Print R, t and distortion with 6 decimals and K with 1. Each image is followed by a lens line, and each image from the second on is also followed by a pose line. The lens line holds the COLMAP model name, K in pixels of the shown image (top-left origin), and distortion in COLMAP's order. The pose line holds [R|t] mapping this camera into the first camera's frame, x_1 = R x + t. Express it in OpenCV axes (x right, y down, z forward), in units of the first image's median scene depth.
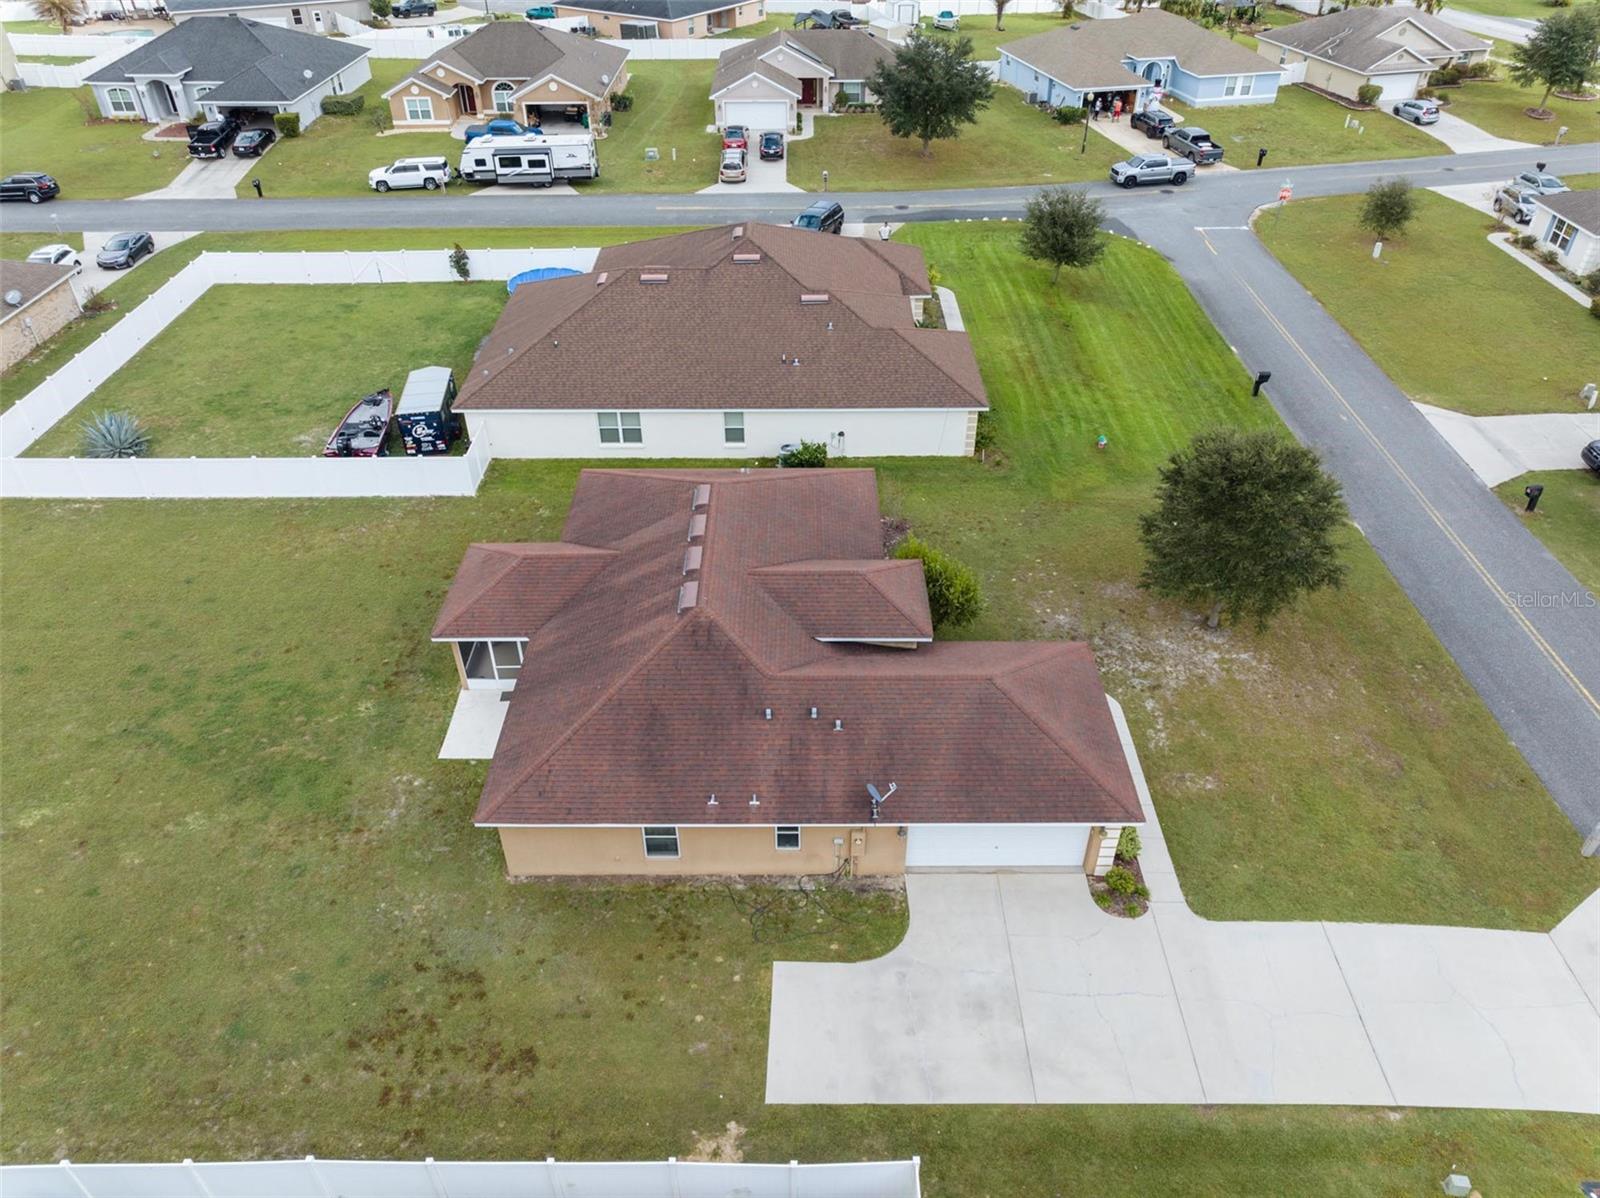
lens RADIAL K [[1118.9, 0, 800.0], [0, 1118.9, 599.0], [0, 0, 1]] dist [-0.004478, -0.002617]
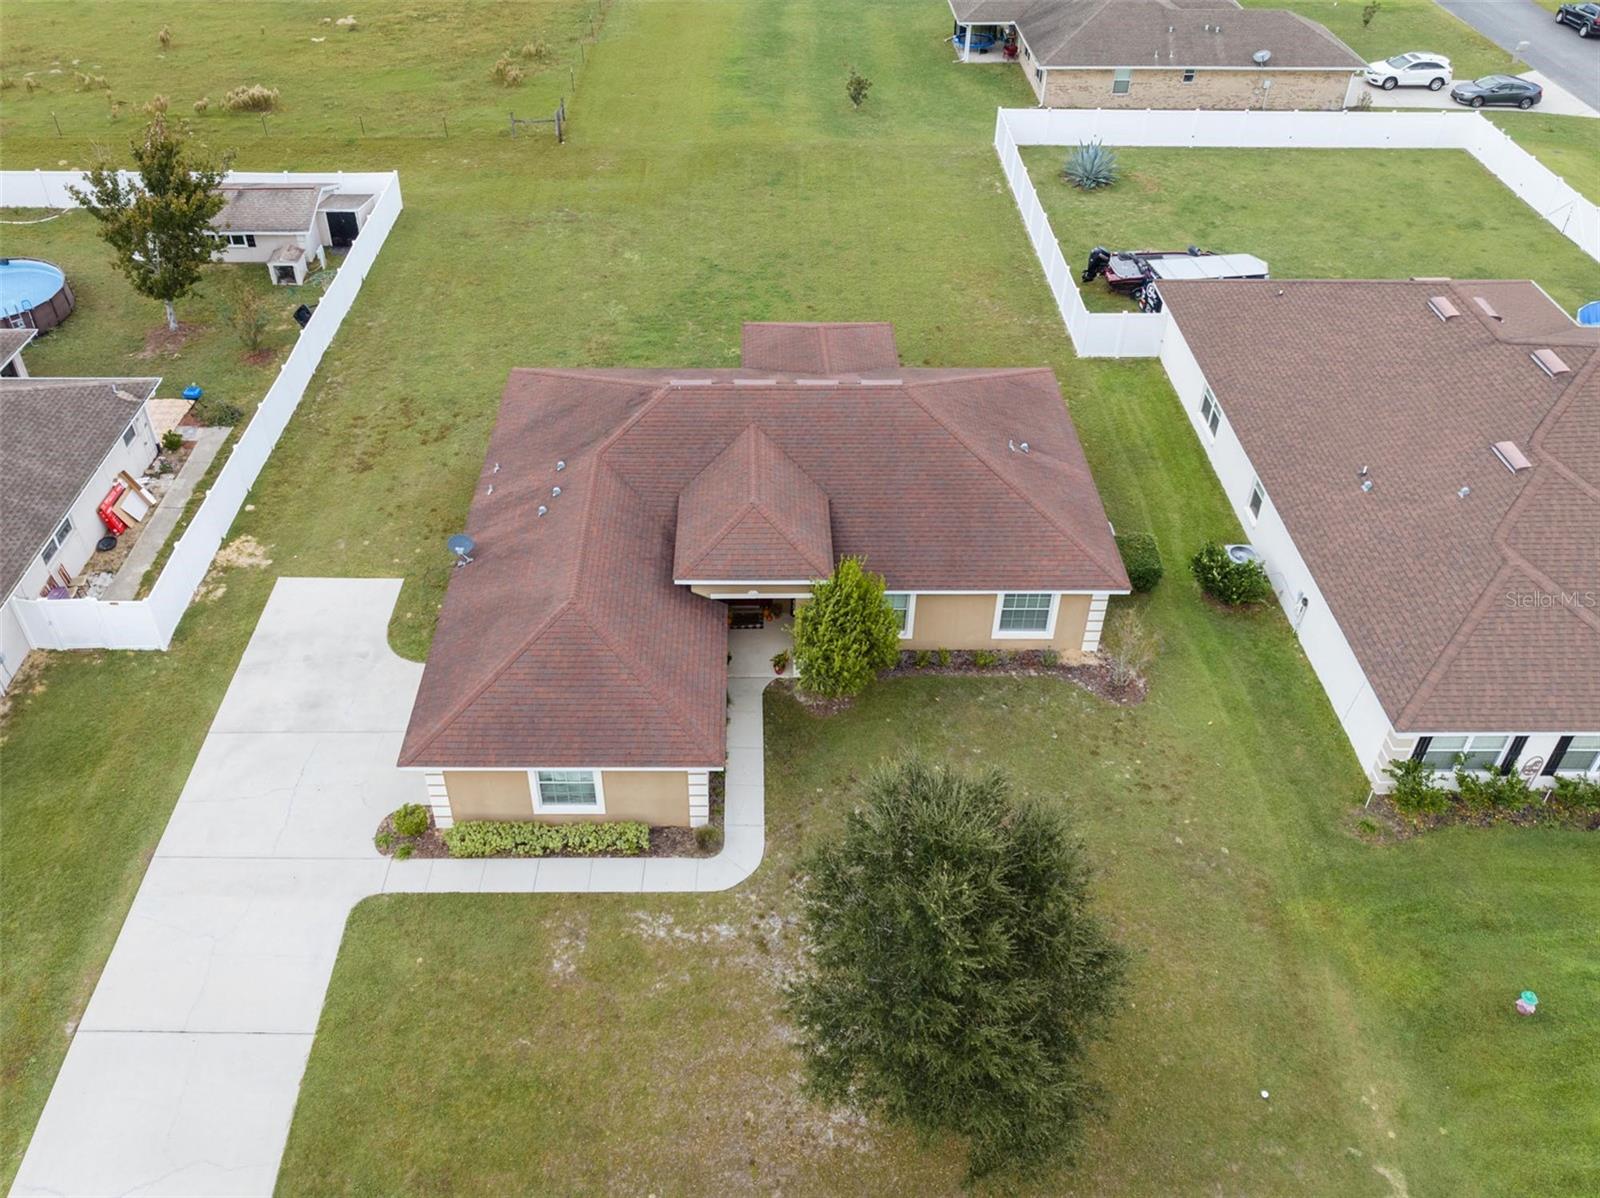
lens RADIAL K [[1286.5, 0, 758.3], [0, 1286.5, 507.8], [0, 0, 1]] dist [0.001480, -0.013114]
pose [[0.003679, 0.605980, -0.795471, 0.876342], [-0.602904, 0.635983, 0.481696, -0.517703], [0.797805, 0.477821, 0.367688, 0.674231]]
